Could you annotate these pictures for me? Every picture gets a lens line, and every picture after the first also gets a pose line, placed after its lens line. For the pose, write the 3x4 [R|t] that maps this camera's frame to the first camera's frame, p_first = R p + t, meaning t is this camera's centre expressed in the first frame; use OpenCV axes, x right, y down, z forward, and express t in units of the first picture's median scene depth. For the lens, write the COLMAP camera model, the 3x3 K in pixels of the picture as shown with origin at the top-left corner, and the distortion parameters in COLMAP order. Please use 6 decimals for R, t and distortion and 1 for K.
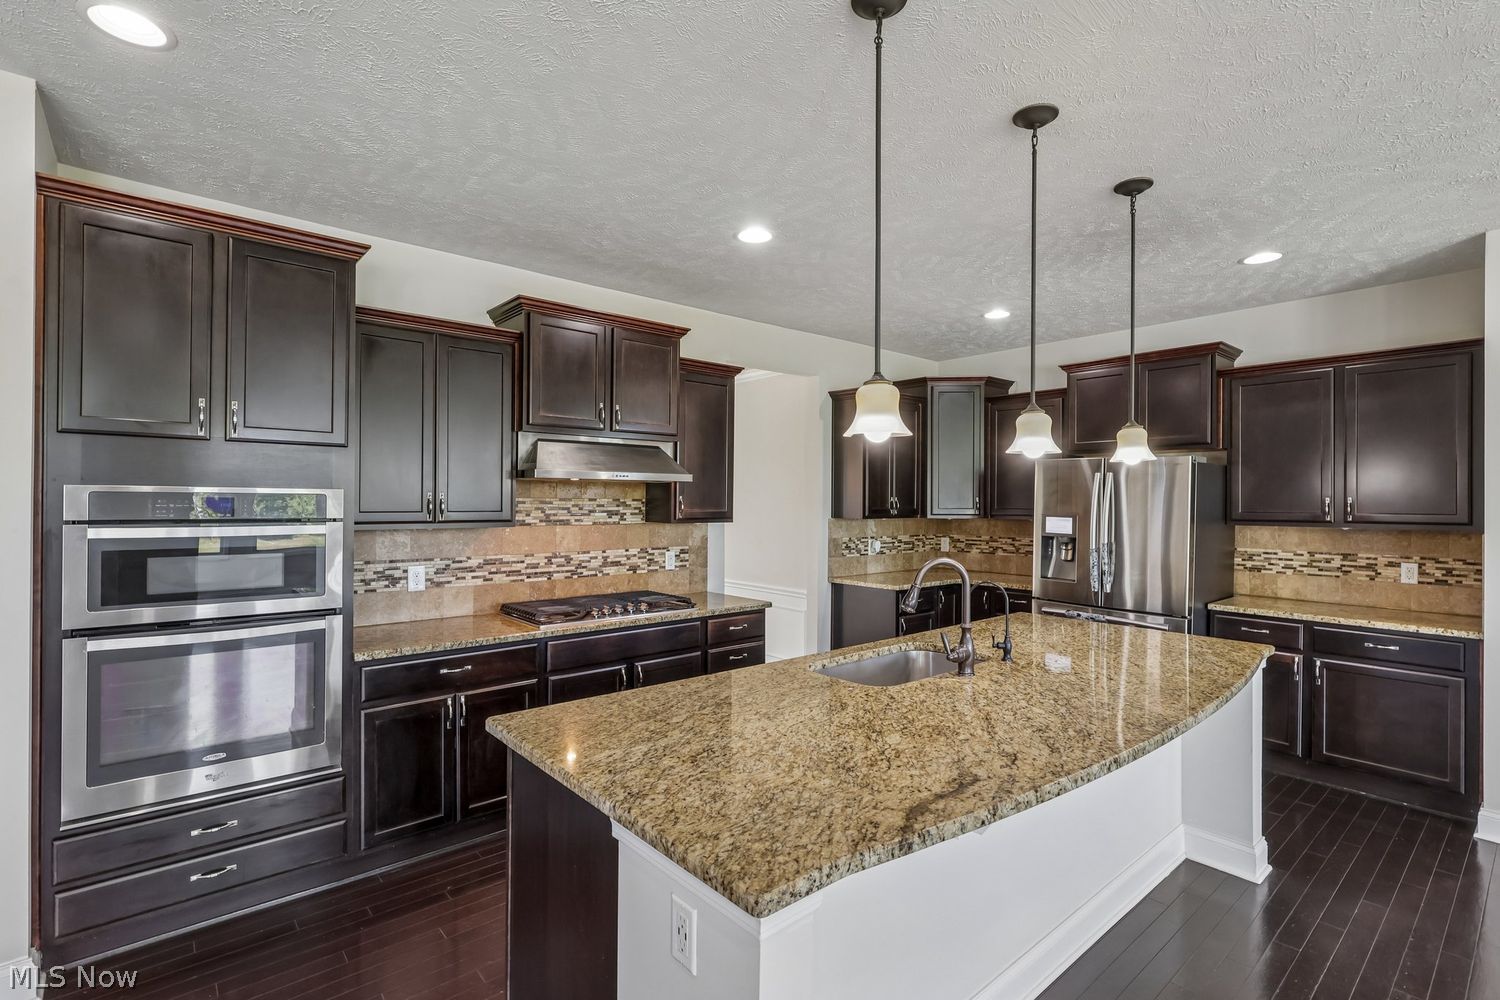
lens RADIAL K [[697.0, 0, 742.1], [0, 697.0, 502.0], [0, 0, 1]] dist [-0.001723, 0.000237]
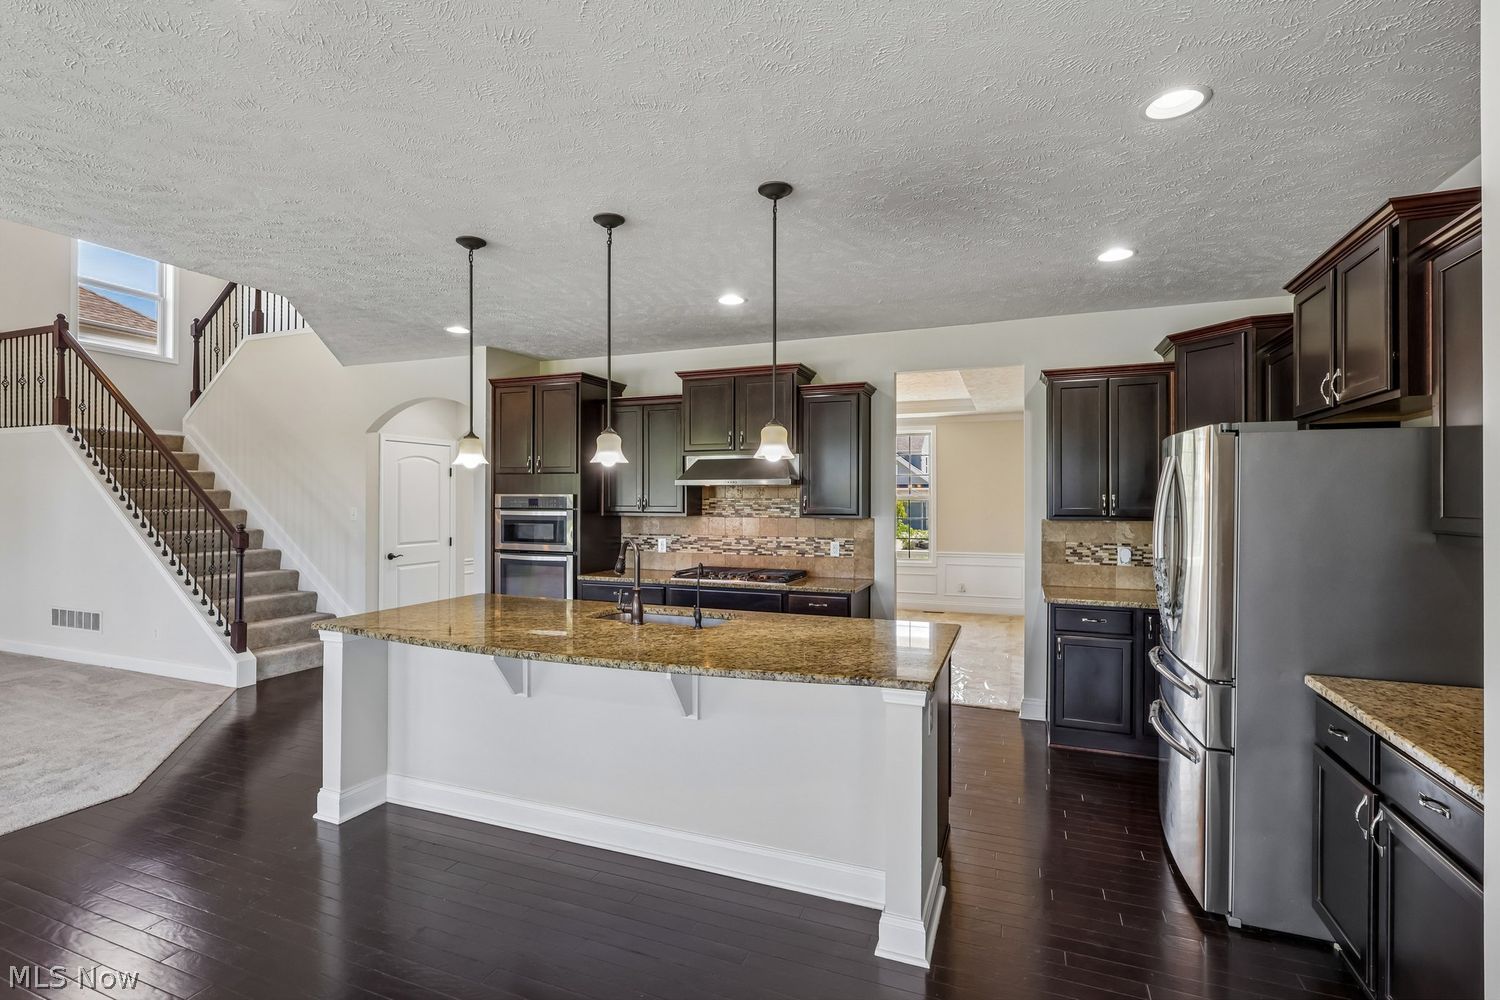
lens RADIAL K [[697.0, 0, 755.9], [0, 697.0, 496.7], [0, 0, 1]] dist [-0.001723, 0.000237]
pose [[0.479516, -0.008702, -0.877490, 1.104068], [-0.002397, 0.999934, -0.011226, 0.007893], [0.877530, 0.007486, 0.479464, 0.361012]]
